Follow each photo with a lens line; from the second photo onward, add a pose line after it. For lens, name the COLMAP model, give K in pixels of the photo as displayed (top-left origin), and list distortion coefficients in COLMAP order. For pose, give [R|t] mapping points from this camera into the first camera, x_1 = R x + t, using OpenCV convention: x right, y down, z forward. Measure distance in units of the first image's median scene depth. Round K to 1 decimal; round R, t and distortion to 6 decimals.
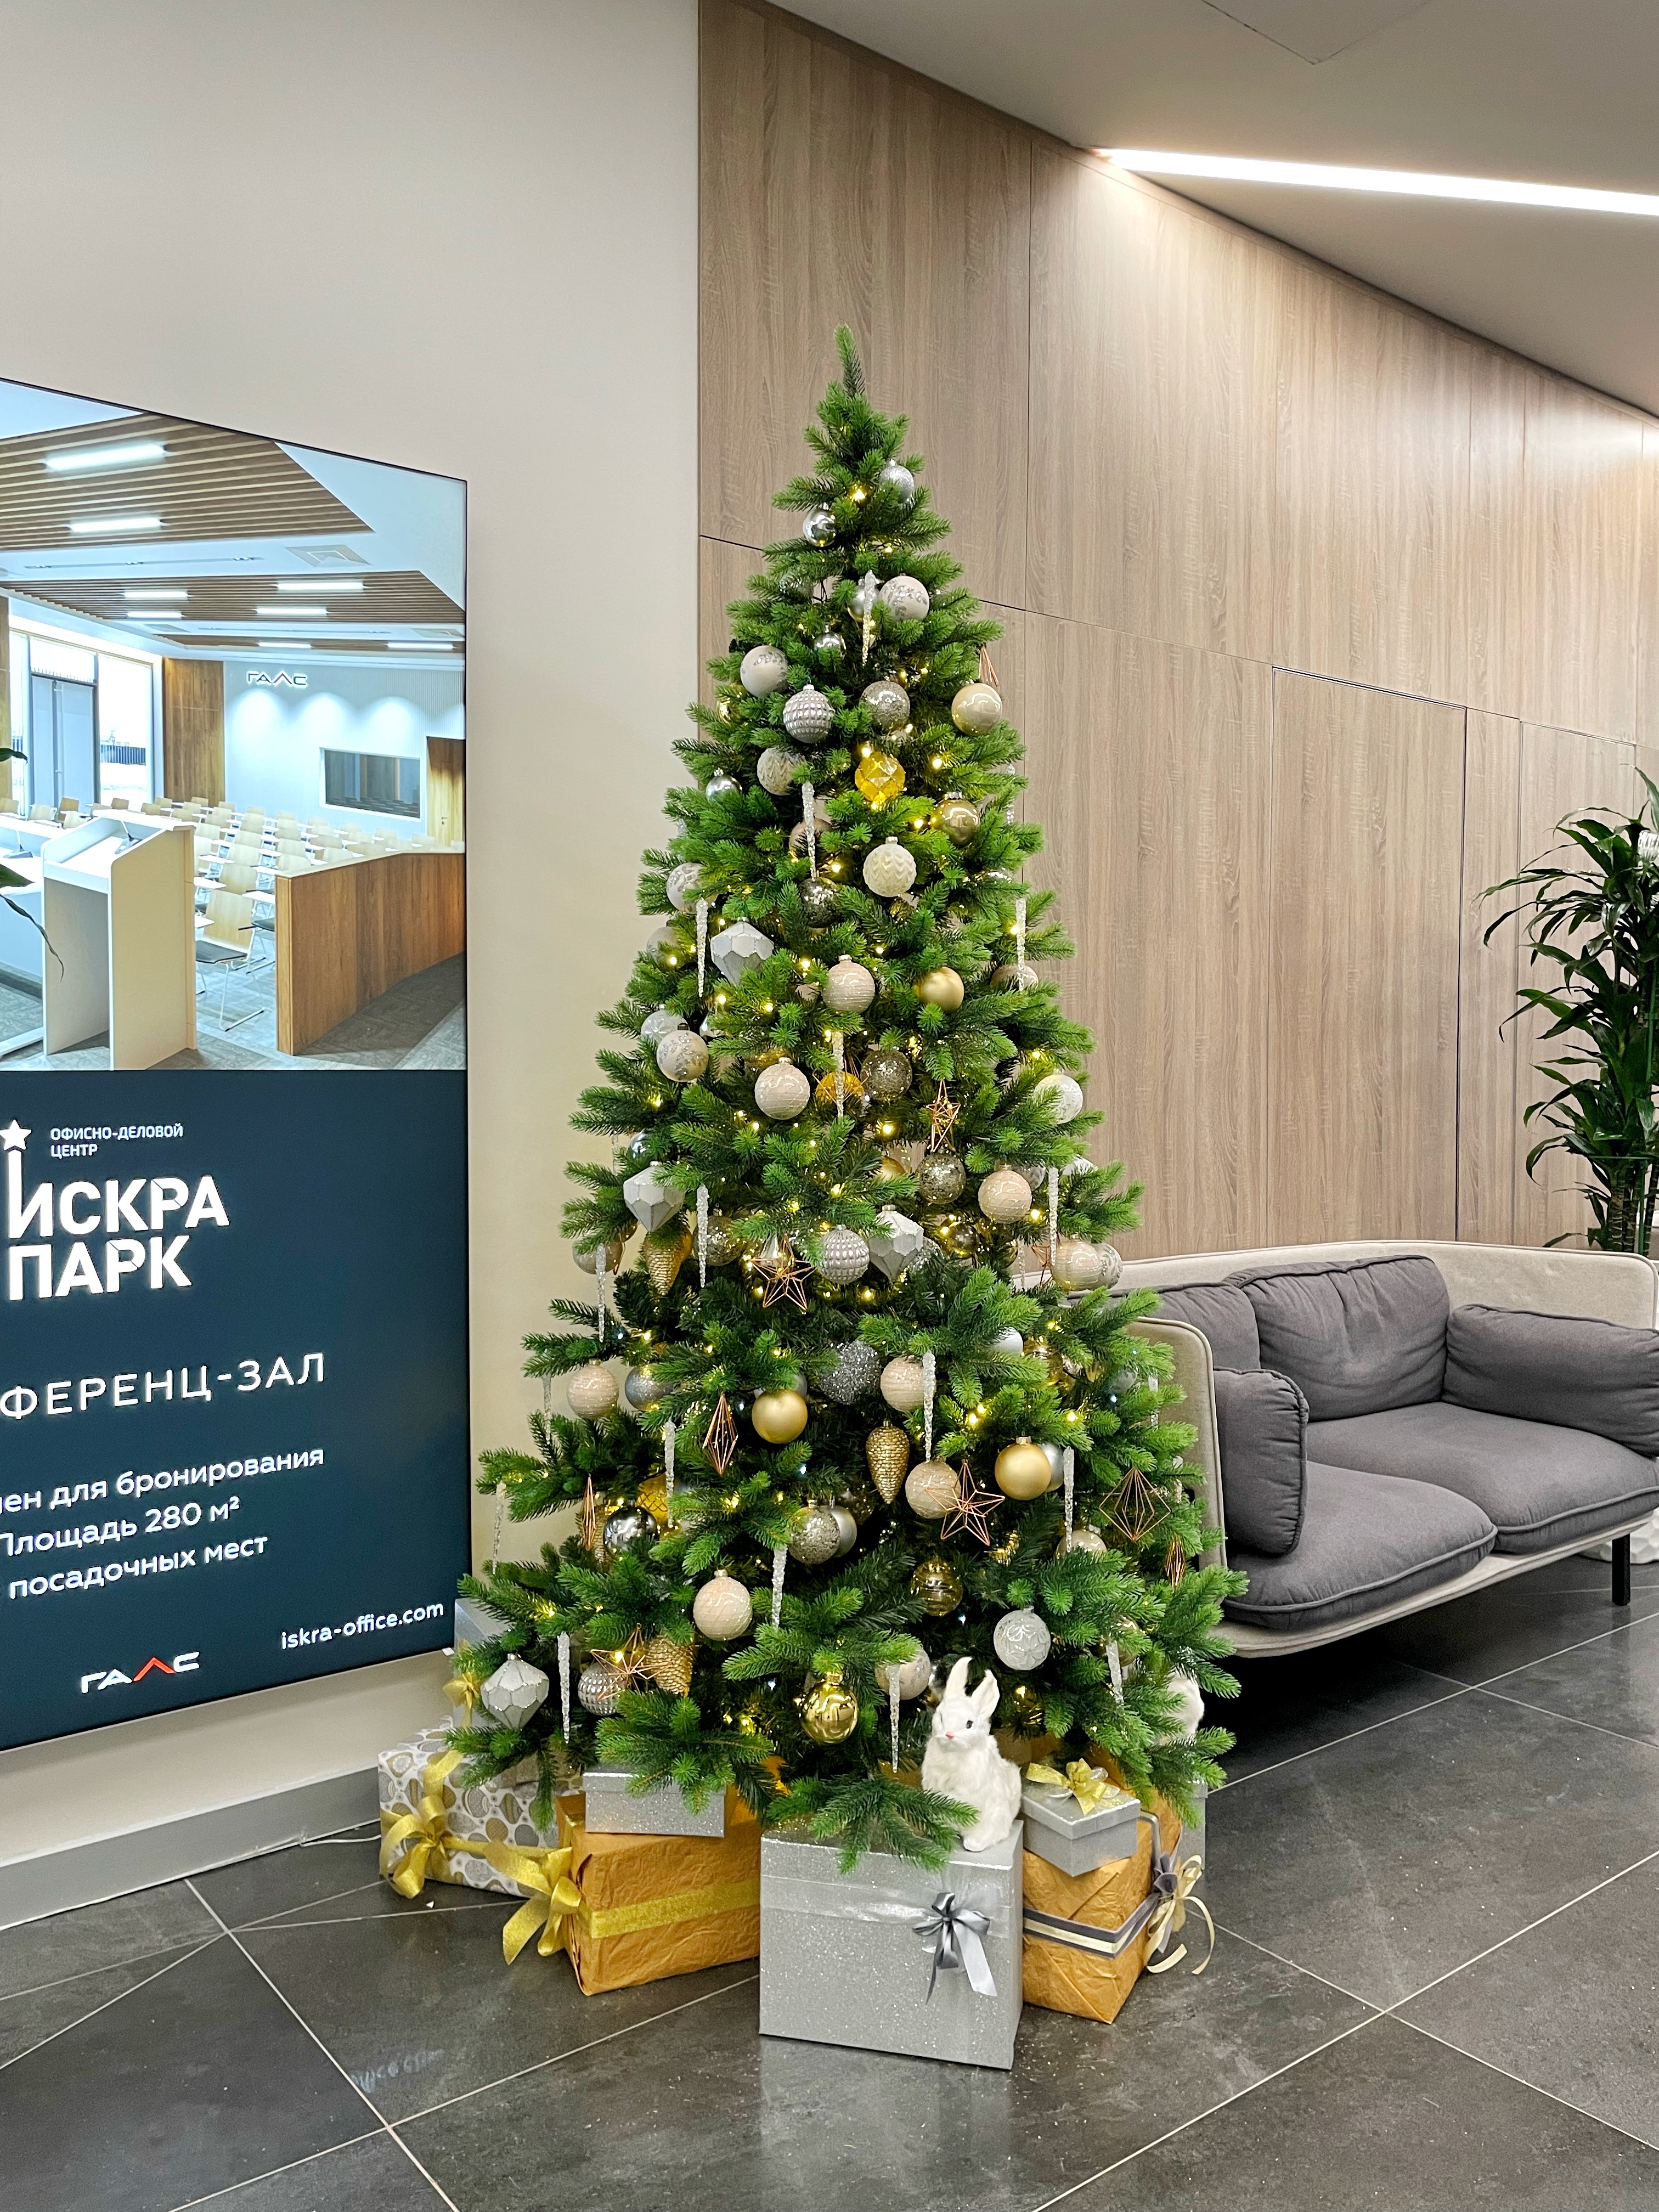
lens RADIAL K [[1672.1, 0, 817.7], [0, 1672.1, 1115.7], [0, 0, 1]] dist [0.090479, -0.116693]
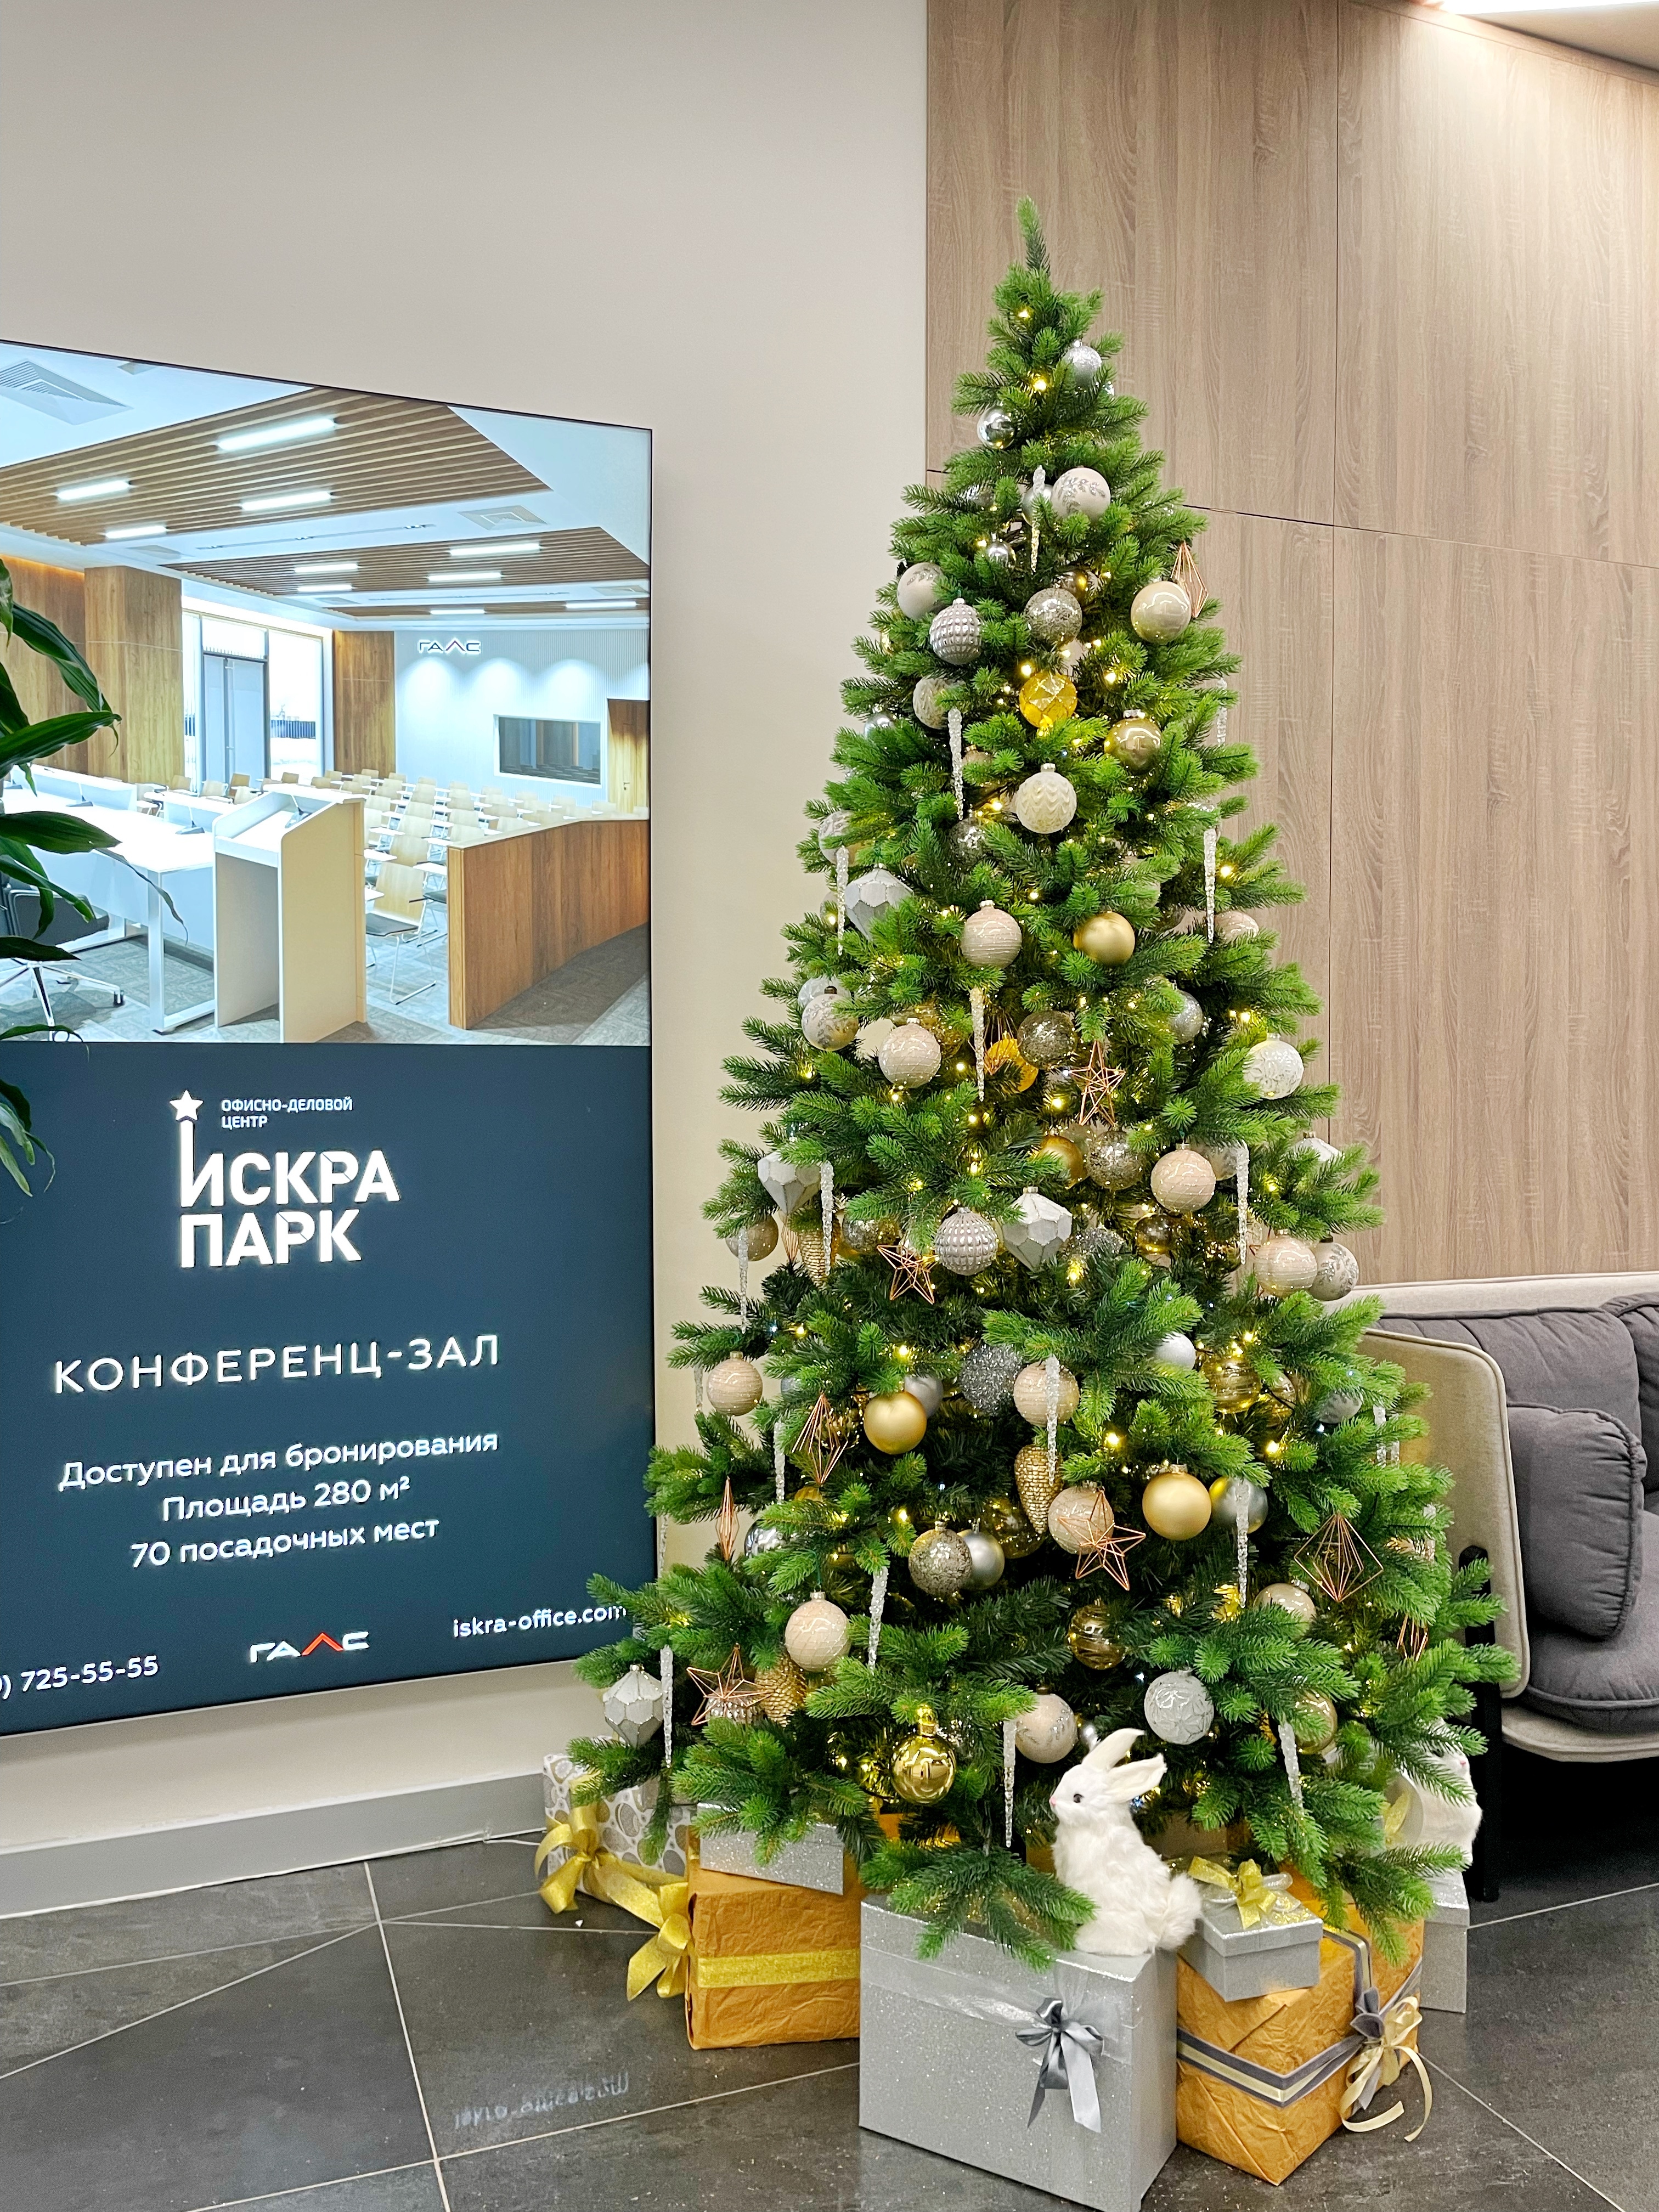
lens RADIAL K [[1672.1, 0, 817.7], [0, 1672.1, 1115.7], [0, 0, 1]] dist [0.090479, -0.116693]
pose [[0.958238, 0.002602, -0.285959, 0.171503], [-0.006669, 0.999890, -0.013249, 0.026976], [0.285893, 0.014603, 0.958150, 0.127752]]
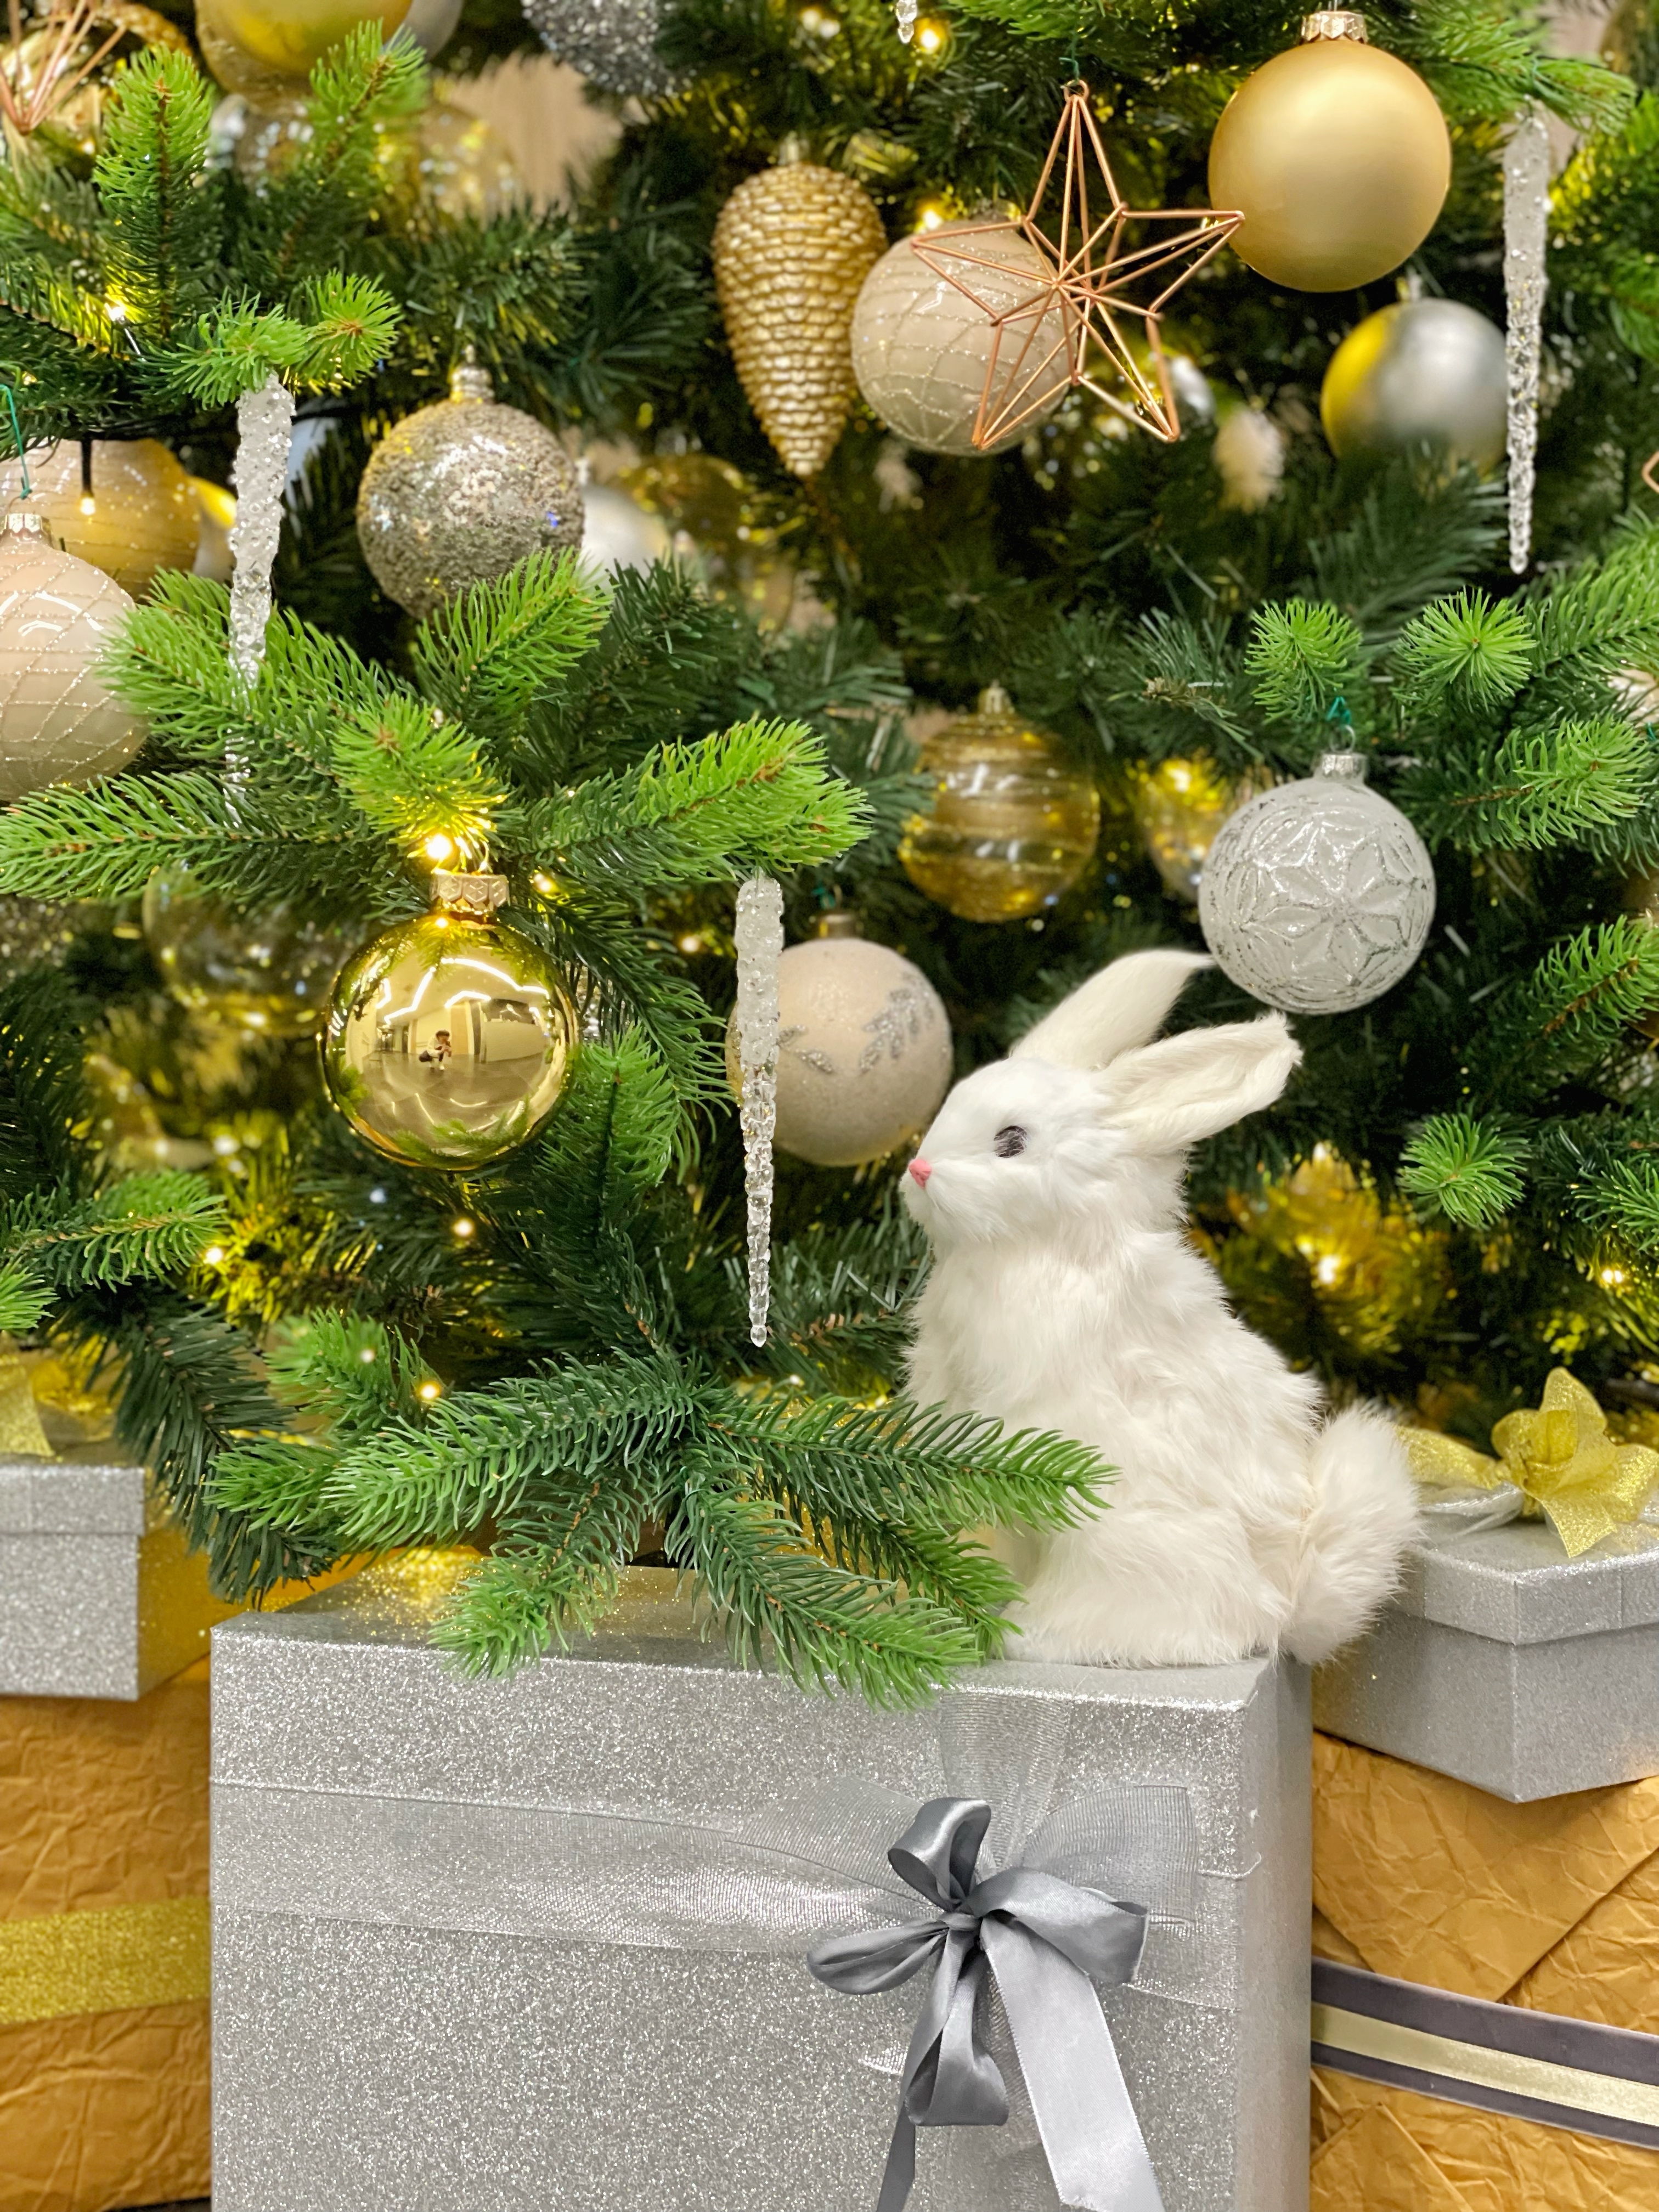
lens RADIAL K [[3322.6, 0, 828.9], [0, 3322.6, 1105.8], [0, 0, 1]] dist [0.051949, 0.060512]
pose [[0.998356, 0.001369, -0.057309, 0.071156], [0.001008, 0.999141, 0.041437, 0.292229], [0.057317, -0.041427, 0.997496, 0.470108]]
